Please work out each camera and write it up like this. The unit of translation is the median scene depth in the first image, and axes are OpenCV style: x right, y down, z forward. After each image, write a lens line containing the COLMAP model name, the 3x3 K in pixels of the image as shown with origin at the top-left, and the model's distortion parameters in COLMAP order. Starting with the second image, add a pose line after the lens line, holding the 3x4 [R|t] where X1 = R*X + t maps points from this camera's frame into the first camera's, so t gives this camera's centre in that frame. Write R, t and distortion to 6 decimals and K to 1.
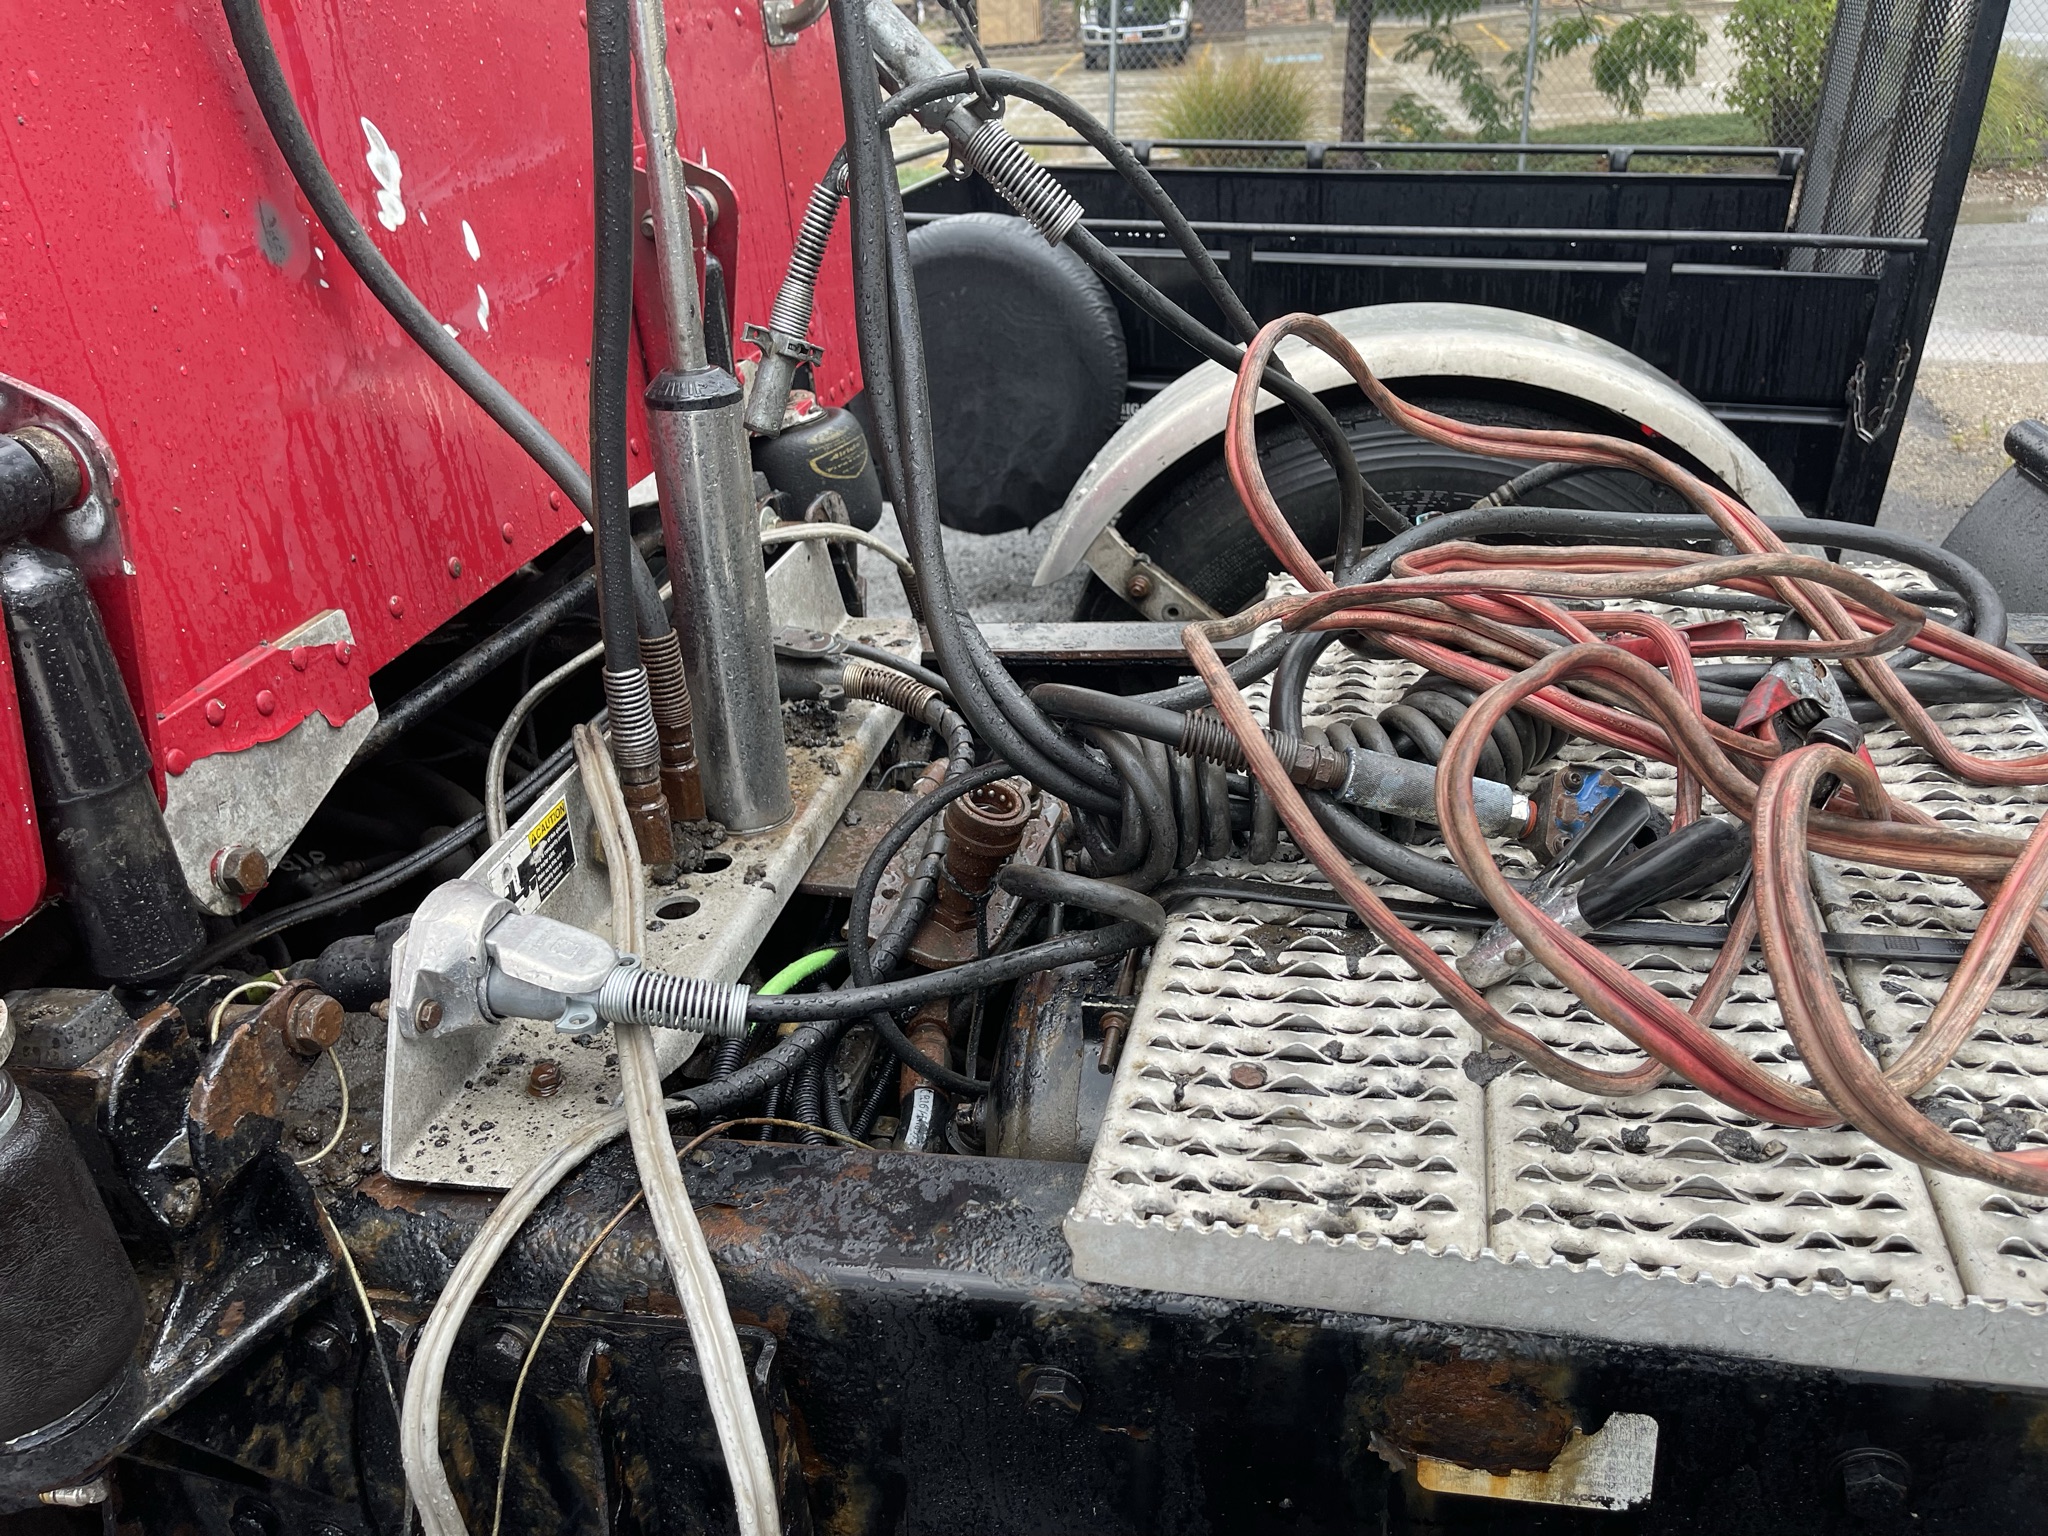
lens RADIAL K [[1533.2, 0, 1021.5], [0, 1533.2, 771.6], [0, 0, 1]] dist [0.085555, -0.121498]
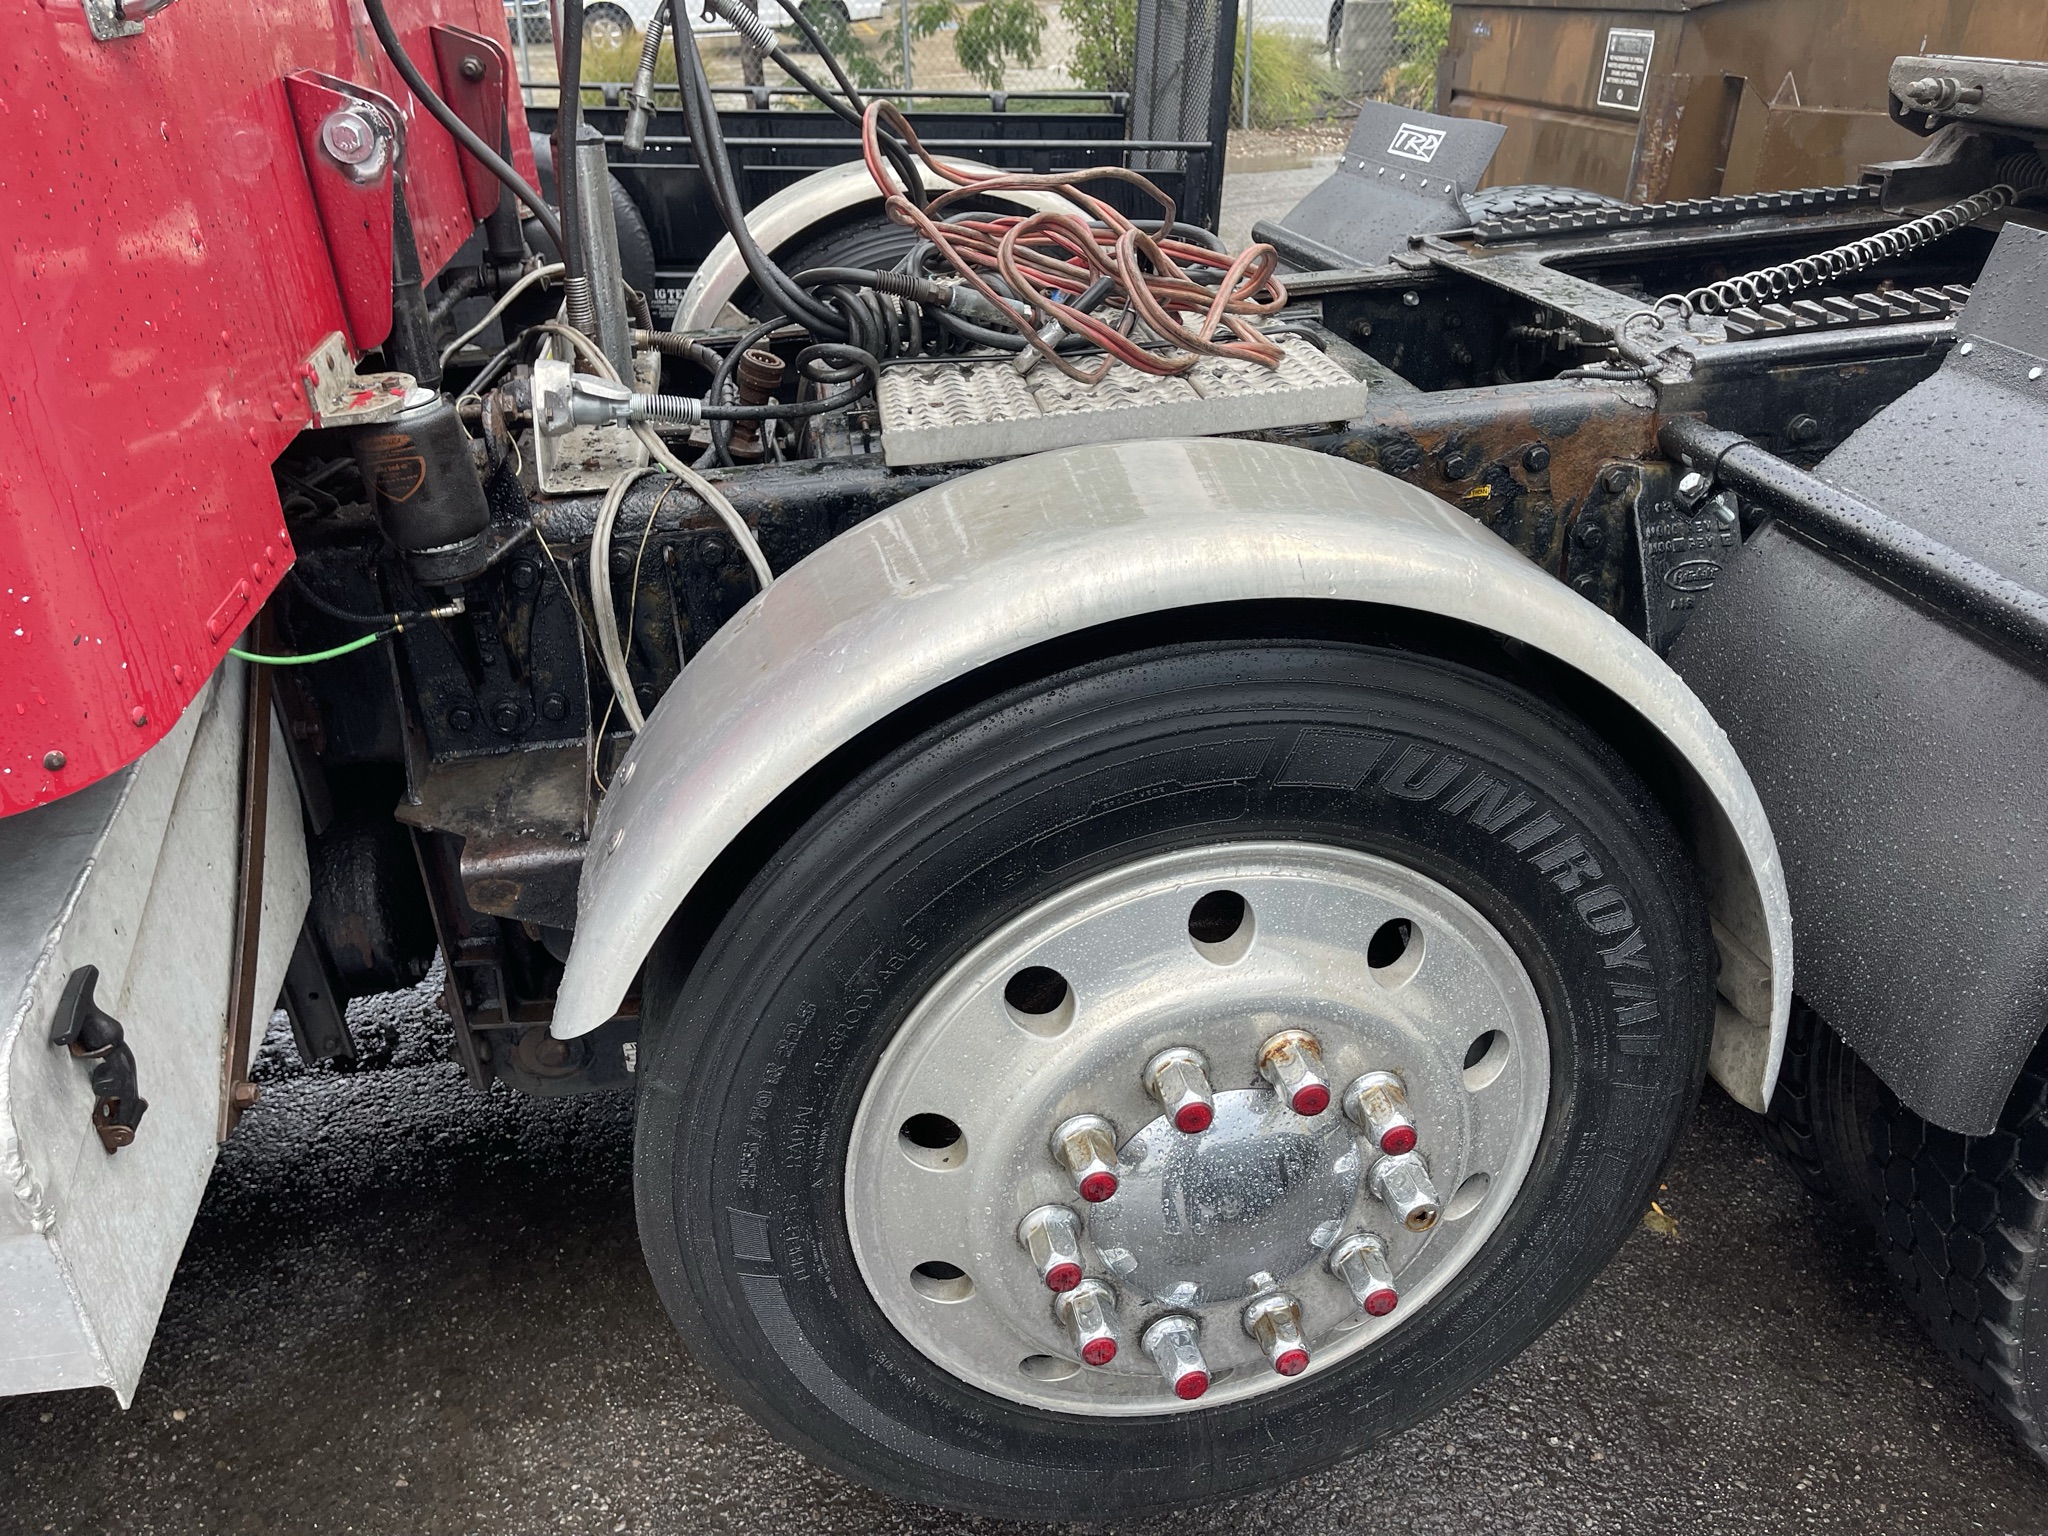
lens RADIAL K [[1533.2, 0, 1021.5], [0, 1533.2, 771.6], [0, 0, 1]] dist [0.085555, -0.121498]
pose [[0.933917, -0.142533, 0.327846, -0.040050], [0.140147, 0.989644, 0.031026, 0.048283], [-0.328873, 0.016971, 0.944222, -0.085088]]
